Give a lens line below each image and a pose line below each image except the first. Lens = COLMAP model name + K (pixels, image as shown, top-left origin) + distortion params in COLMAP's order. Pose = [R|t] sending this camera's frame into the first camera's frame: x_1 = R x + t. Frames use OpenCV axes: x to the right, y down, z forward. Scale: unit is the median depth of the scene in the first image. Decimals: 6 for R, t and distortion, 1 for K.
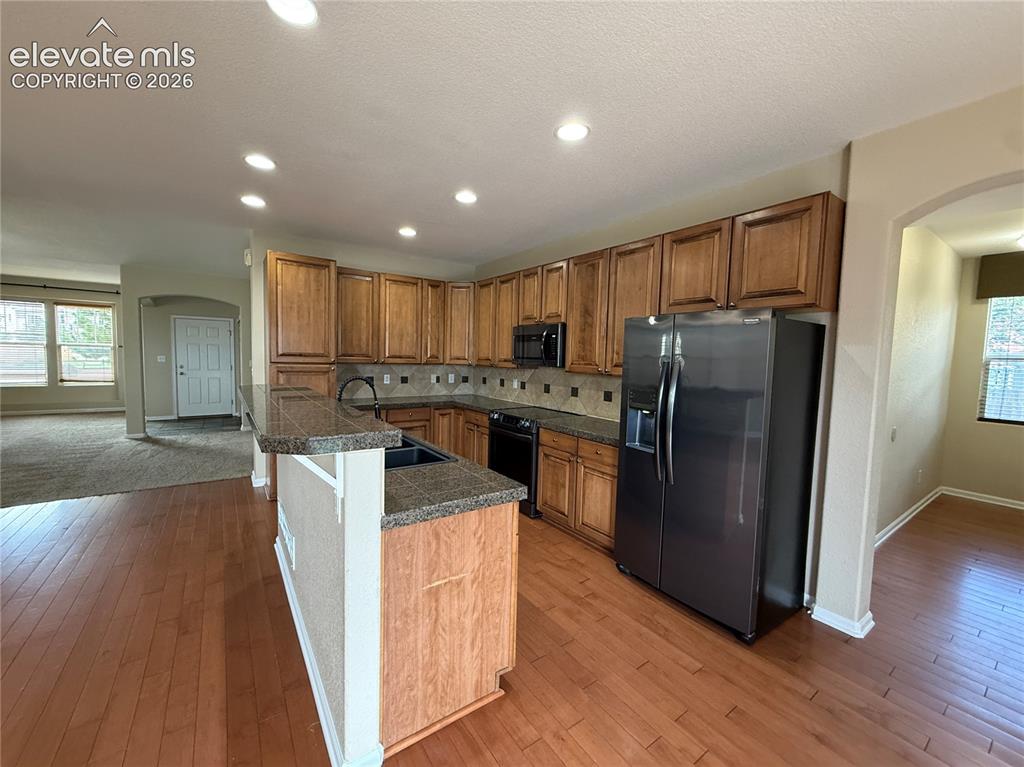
lens RADIAL K [[409.9, 0, 513.5], [0, 409.9, 384.2], [0, 0, 1]] dist [-0.001939, 0.000987]
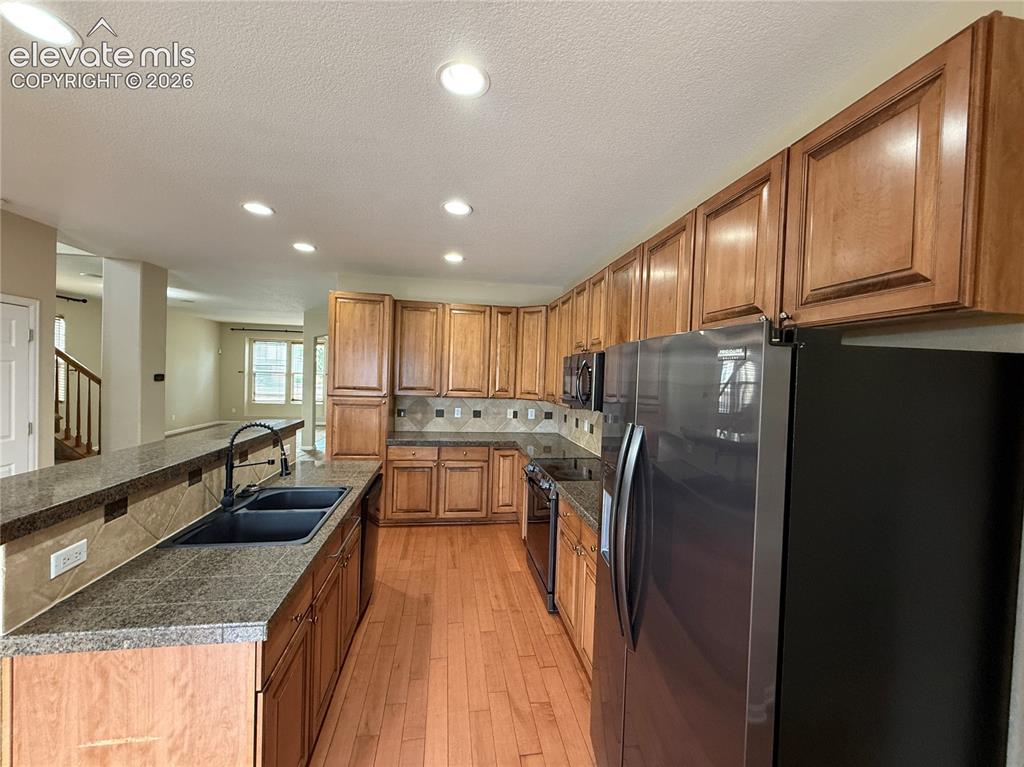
lens RADIAL K [[409.9, 0, 511.0], [0, 409.9, 383.1], [0, 0, 1]] dist [-0.001939, 0.000987]
pose [[0.893512, 0.011730, -0.448887, 0.249447], [-0.039317, 0.997863, -0.052186, -0.039302], [0.447316, 0.064278, 0.892063, 0.218737]]
